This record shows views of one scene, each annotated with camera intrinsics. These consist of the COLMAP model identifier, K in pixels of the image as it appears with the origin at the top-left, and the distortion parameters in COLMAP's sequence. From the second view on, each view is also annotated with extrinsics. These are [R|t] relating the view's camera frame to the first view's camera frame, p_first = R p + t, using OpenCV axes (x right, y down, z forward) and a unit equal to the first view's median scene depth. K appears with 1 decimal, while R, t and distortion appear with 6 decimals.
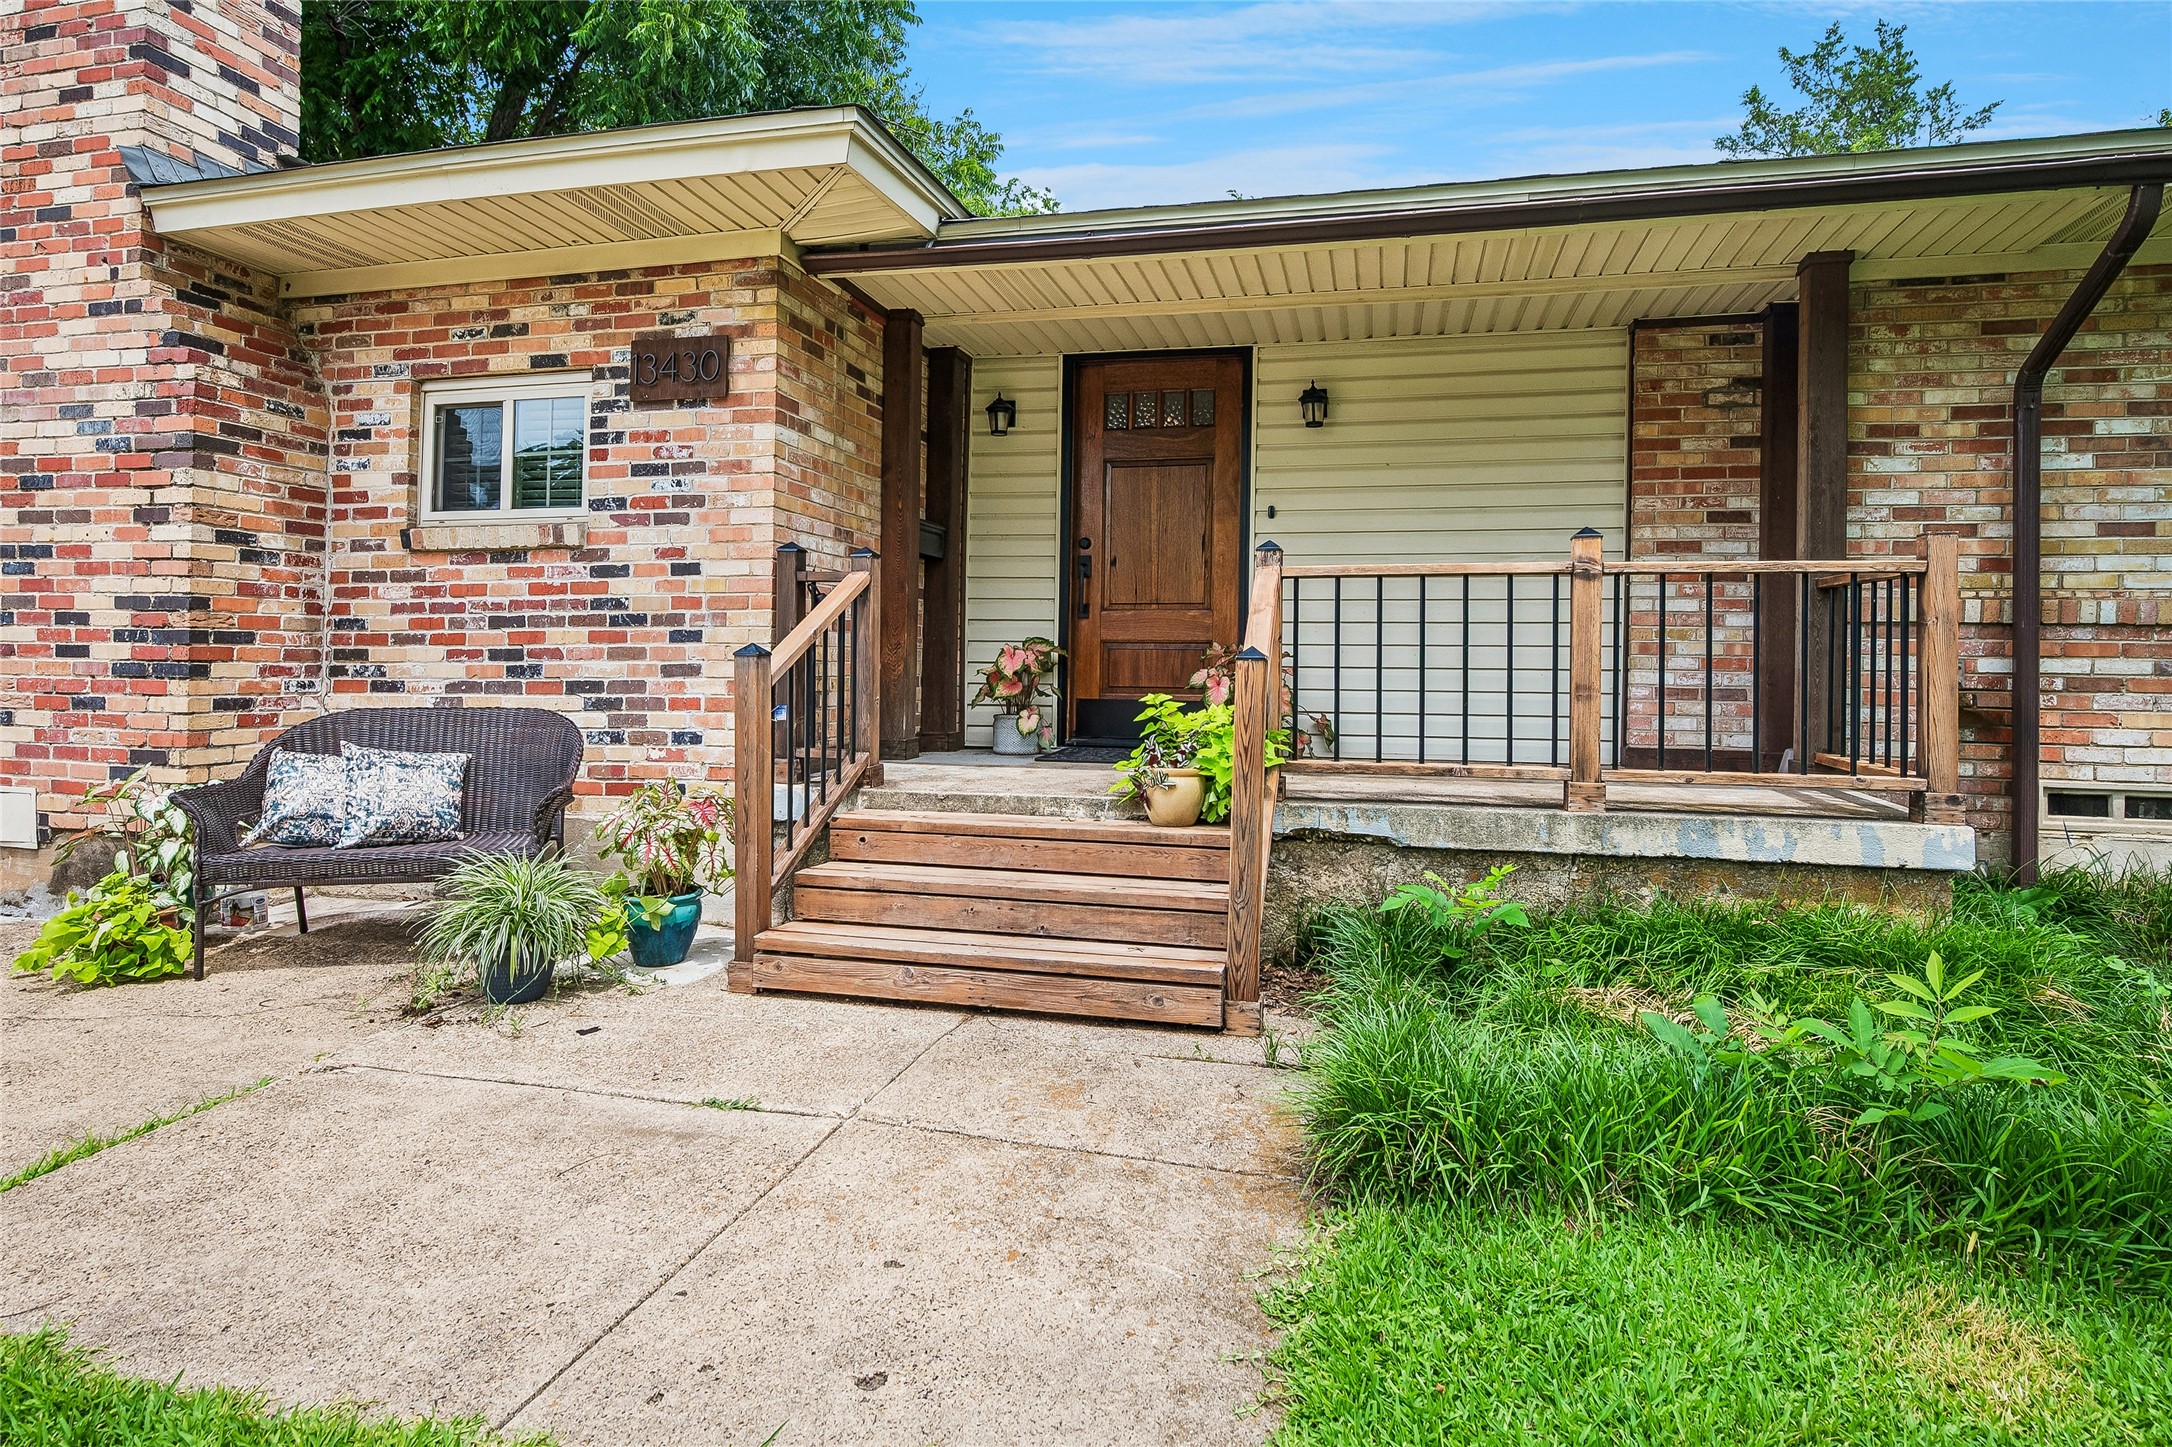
lens RADIAL K [[1640.5, 0, 1086.9], [0, 1640.5, 667.7], [0, 0, 1]] dist [-0.001125, -0.005718]
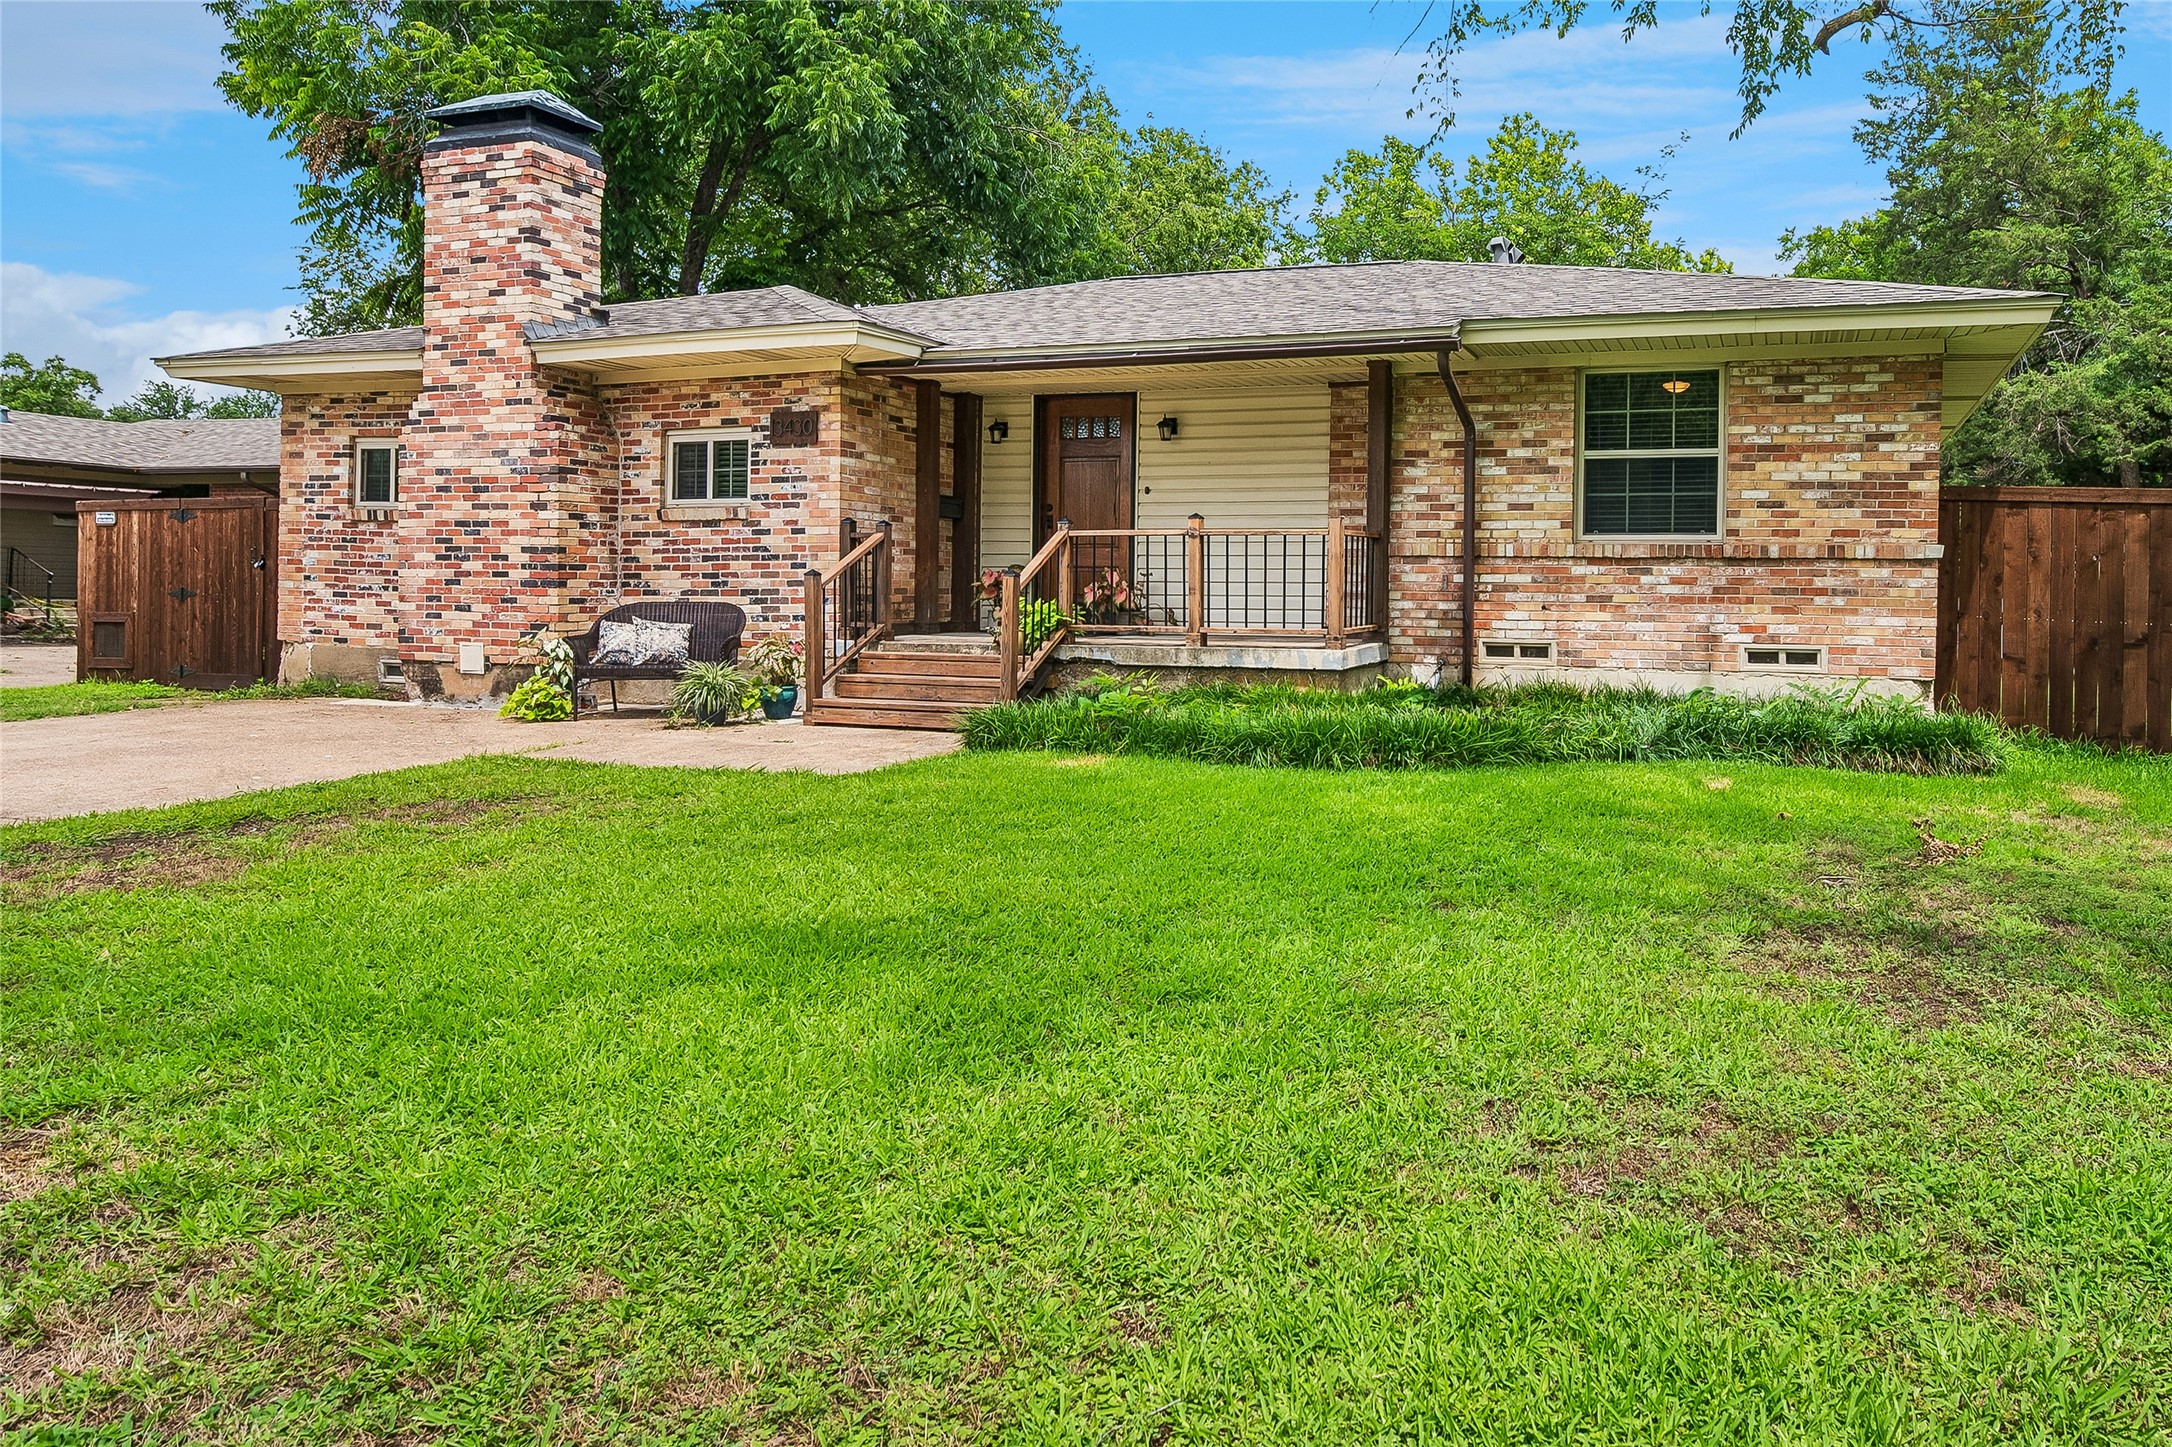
lens RADIAL K [[1640.5, 0, 1086.9], [0, 1640.5, 667.7], [0, 0, 1]] dist [-0.001125, -0.005718]
pose [[0.991333, 0.004374, -0.131298, 0.347136], [0.001705, 0.998933, 0.046147, 0.012545], [0.131360, -0.045971, 0.990268, -0.878928]]
